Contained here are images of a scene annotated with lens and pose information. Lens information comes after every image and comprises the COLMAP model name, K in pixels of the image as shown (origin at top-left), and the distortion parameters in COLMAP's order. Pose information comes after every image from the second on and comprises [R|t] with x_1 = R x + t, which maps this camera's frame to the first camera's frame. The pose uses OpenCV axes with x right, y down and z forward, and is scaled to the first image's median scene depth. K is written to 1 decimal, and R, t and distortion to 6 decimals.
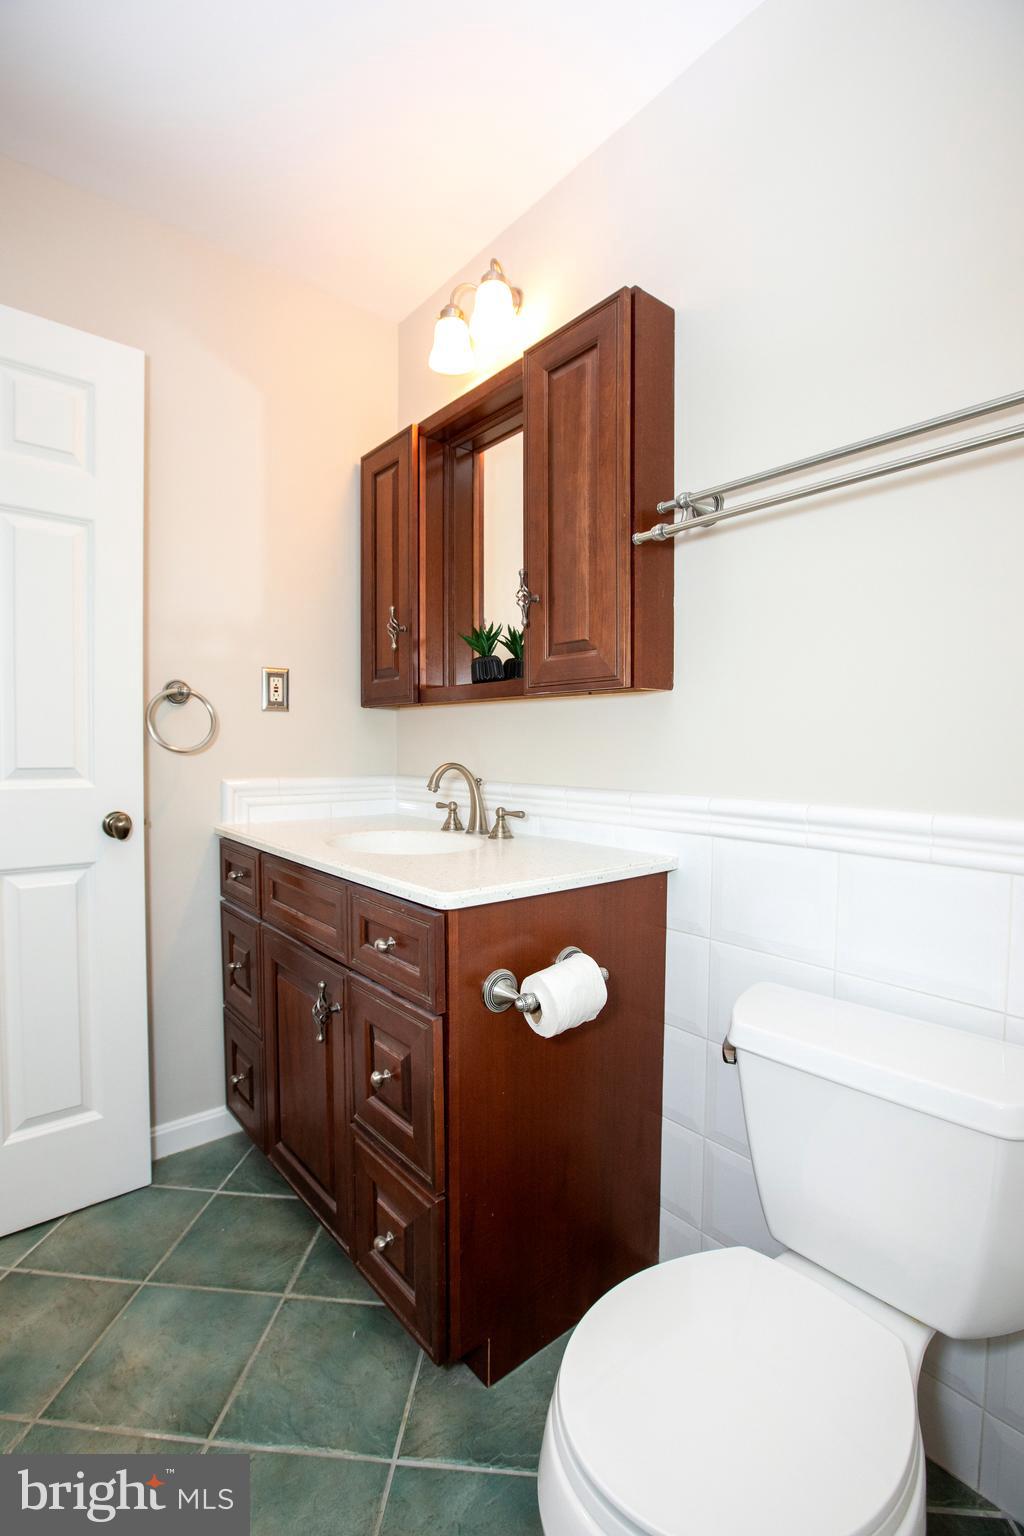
lens RADIAL K [[700.4, 0, 512.0], [0, 700.4, 768.0], [0, 0, 1]] dist [-0.002517, -0.000294]
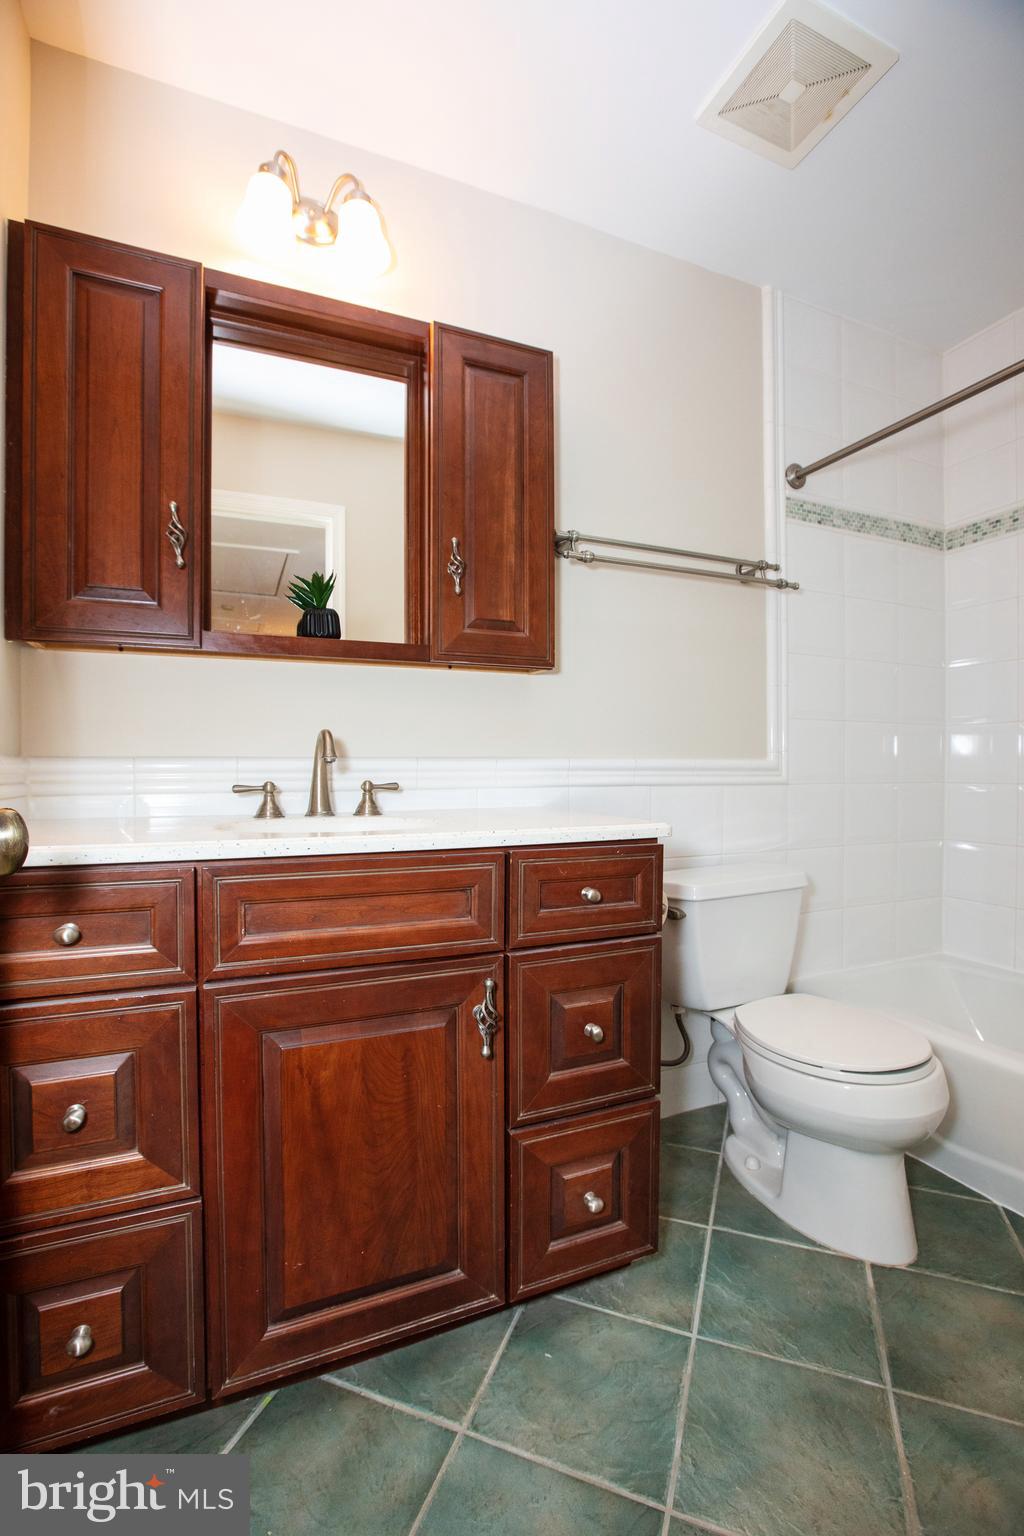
lens RADIAL K [[666.4, 0, 512.0], [0, 666.4, 768.0], [0, 0, 1]] dist [-0.008187, -0.000182]
pose [[0.297437, -0.004441, 0.954731, -0.983499], [0.040393, 0.999152, -0.007936, 0.068101], [-0.953887, 0.040925, 0.297364, 0.725692]]
